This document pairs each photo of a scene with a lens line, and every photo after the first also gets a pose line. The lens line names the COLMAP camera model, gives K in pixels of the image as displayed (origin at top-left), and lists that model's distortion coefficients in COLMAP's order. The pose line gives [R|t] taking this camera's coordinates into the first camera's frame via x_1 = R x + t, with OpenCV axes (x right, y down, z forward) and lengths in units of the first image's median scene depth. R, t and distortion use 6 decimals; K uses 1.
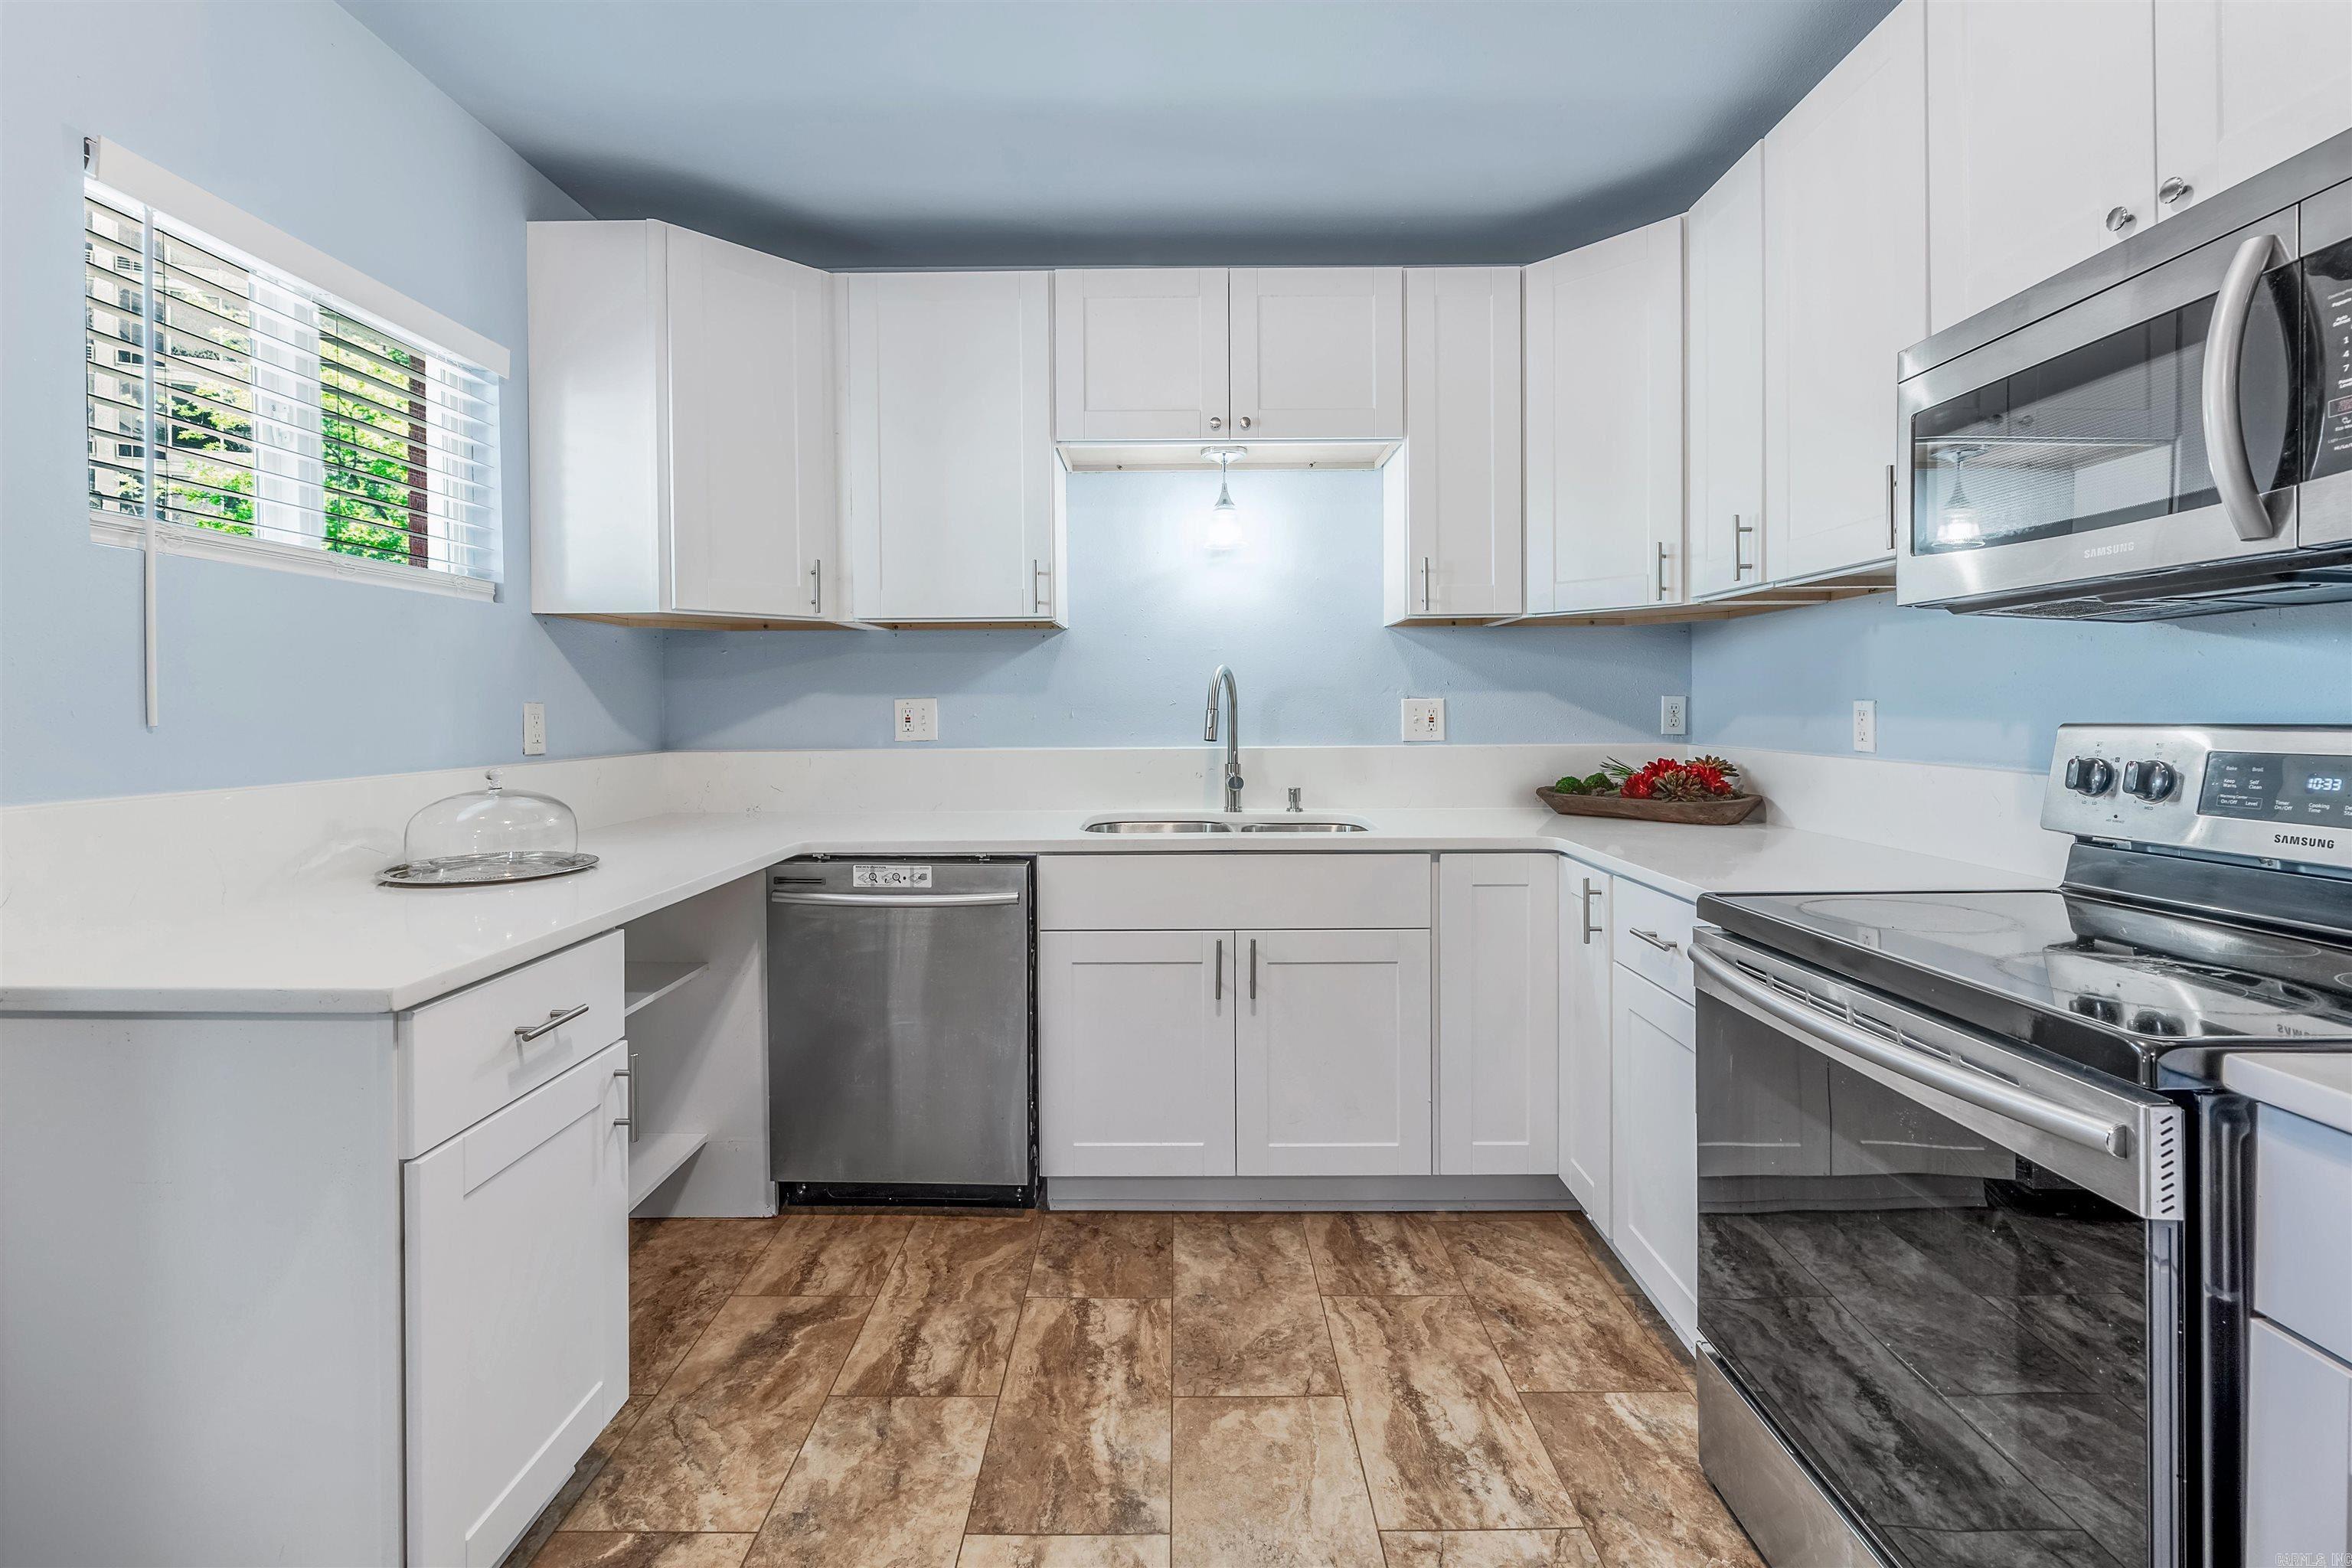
lens RADIAL K [[1014.7, 0, 1171.7], [0, 1014.7, 713.5], [0, 0, 1]] dist [-0.004561, -0.000272]
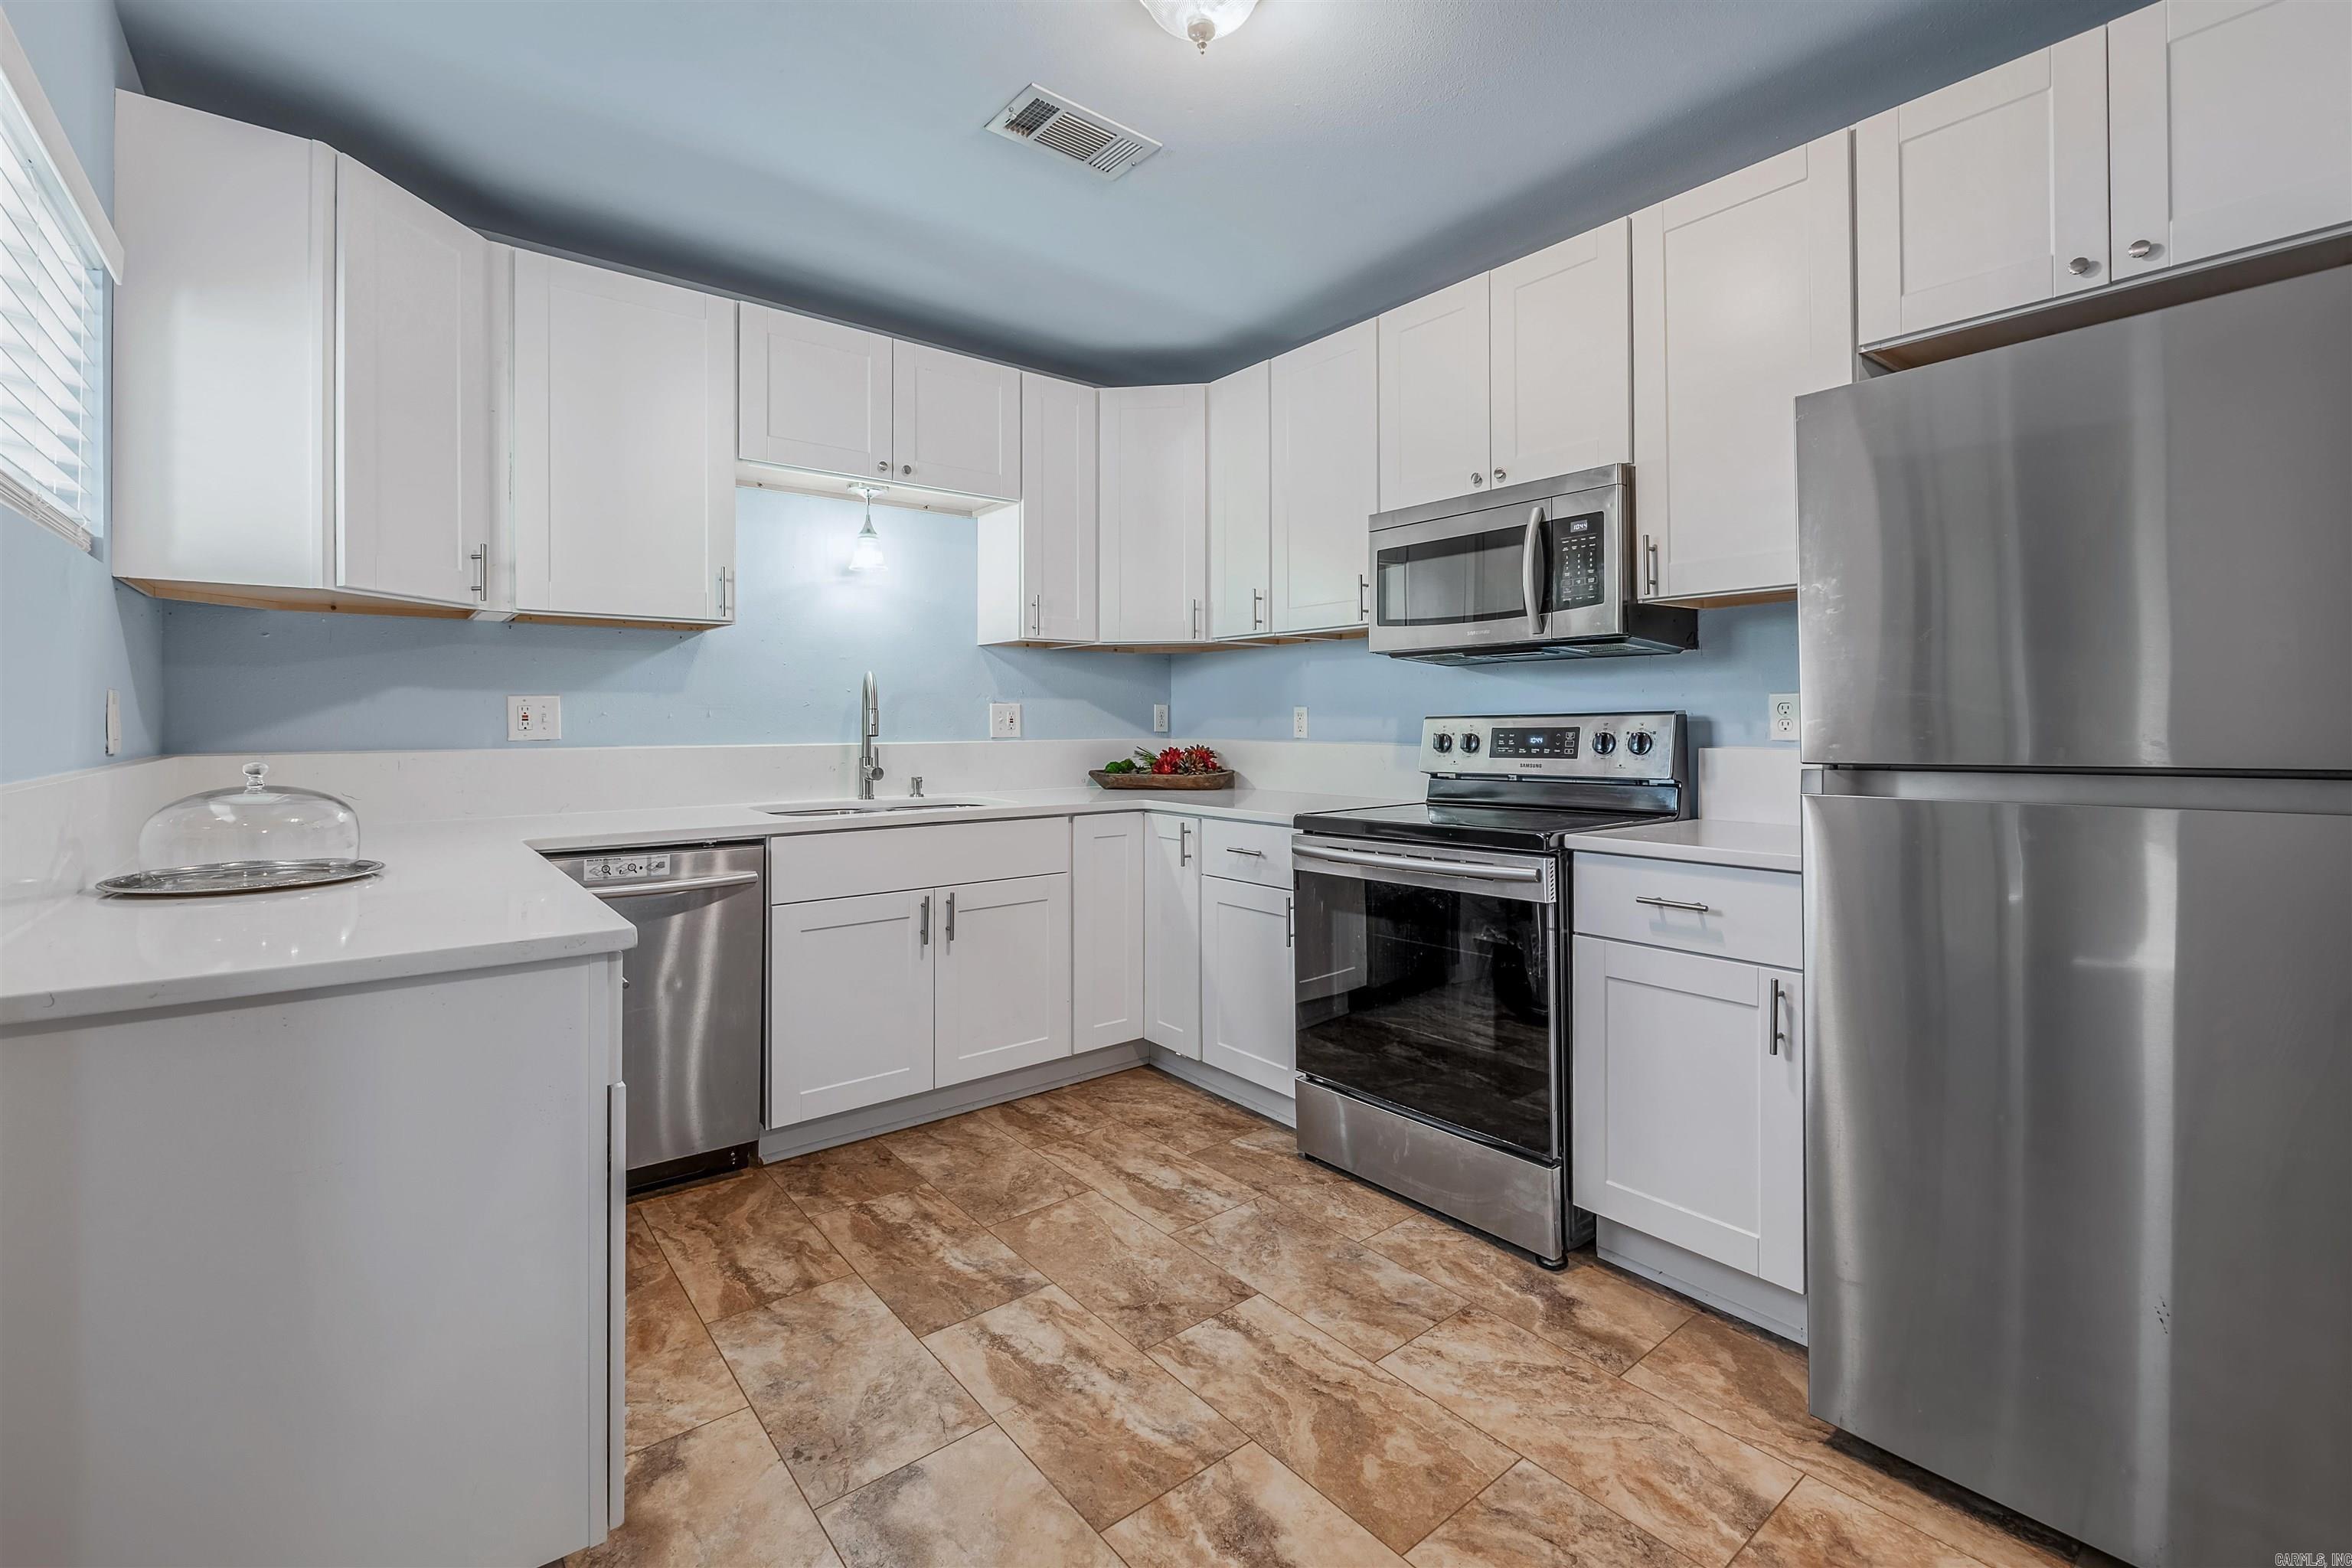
lens RADIAL K [[1014.7, 0, 1171.7], [0, 1014.7, 713.5], [0, 0, 1]] dist [-0.004561, -0.000272]
pose [[0.775640, 0.009123, 0.631110, -0.503239], [0.001955, 0.999856, -0.016856, 0.024653], [-0.631173, 0.014307, 0.775510, -0.139793]]
